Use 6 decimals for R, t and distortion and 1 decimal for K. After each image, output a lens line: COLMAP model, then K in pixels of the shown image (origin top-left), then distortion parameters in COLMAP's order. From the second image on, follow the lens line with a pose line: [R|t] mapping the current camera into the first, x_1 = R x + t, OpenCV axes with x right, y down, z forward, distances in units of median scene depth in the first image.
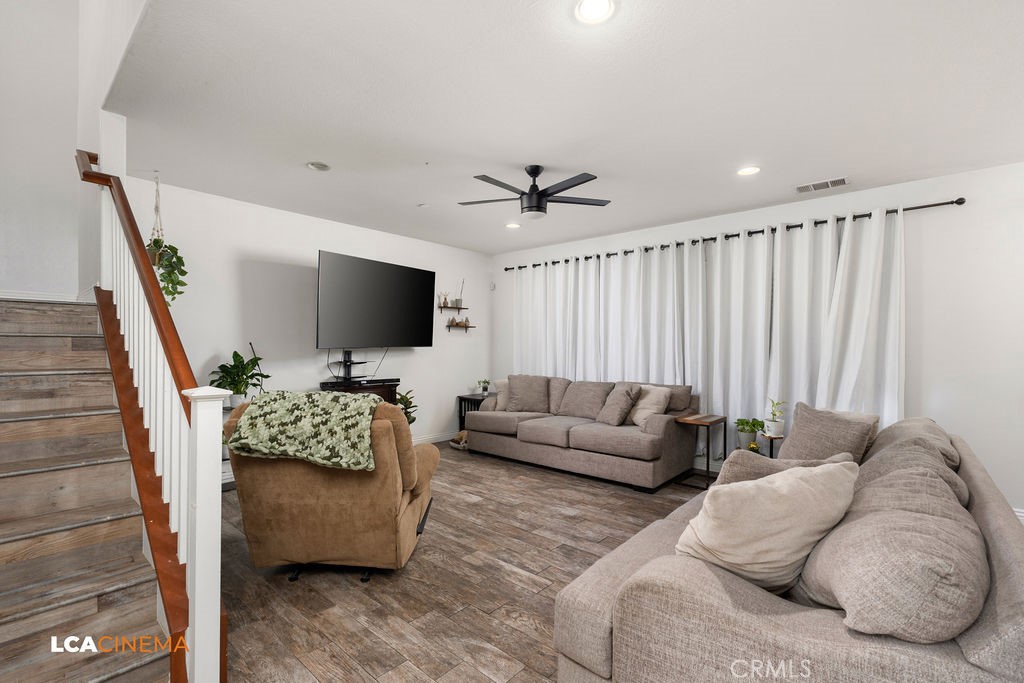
lens RADIAL K [[458.1, 0, 512.5], [0, 458.1, 350.2], [0, 0, 1]] dist [-0.007751, 0.000698]
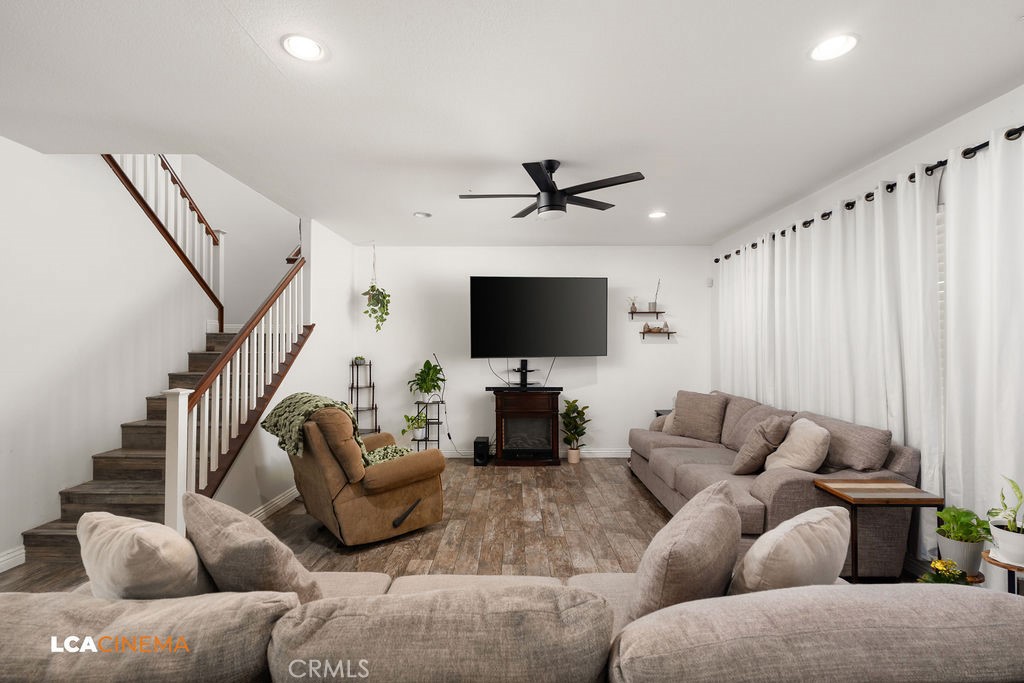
lens RADIAL K [[458.1, 0, 515.2], [0, 458.1, 341.6], [0, 0, 1]] dist [-0.007751, 0.000698]
pose [[0.663918, -0.014646, -0.747662, 0.679867], [-0.000732, 0.999795, -0.020234, -0.029238], [0.747805, 0.013981, 0.663771, 0.363593]]
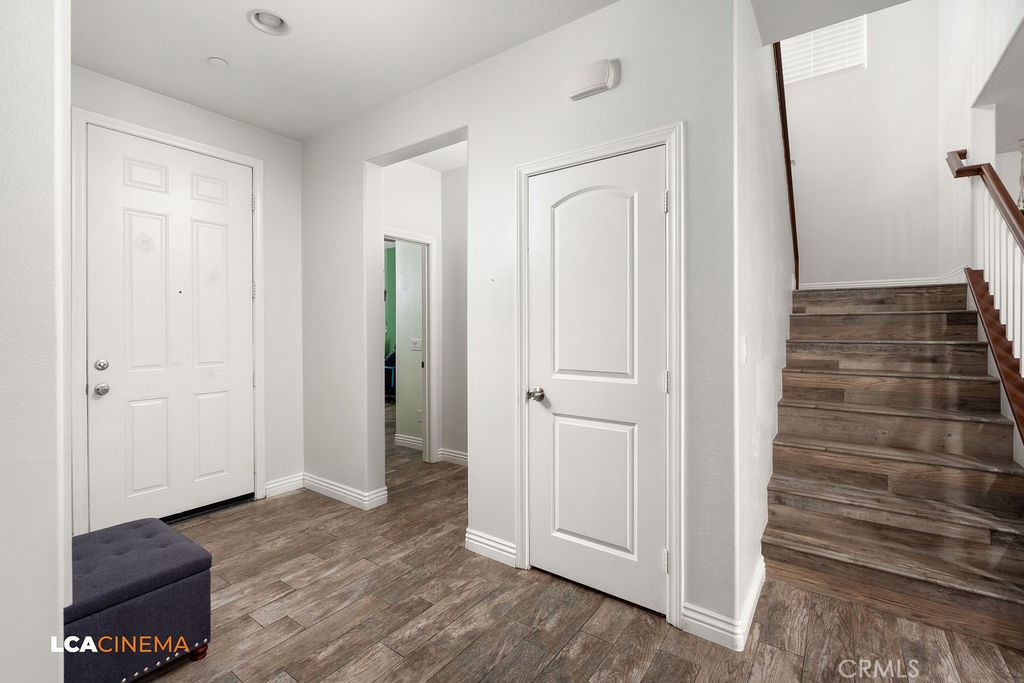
lens RADIAL K [[458.1, 0, 515.5], [0, 458.1, 327.5], [0, 0, 1]] dist [-0.007751, 0.000698]
pose [[0.102973, -0.004135, -0.994676, 0.060609], [-0.005204, 0.999975, -0.004695, 0.012750], [0.994671, 0.005660, 0.102949, -0.159578]]
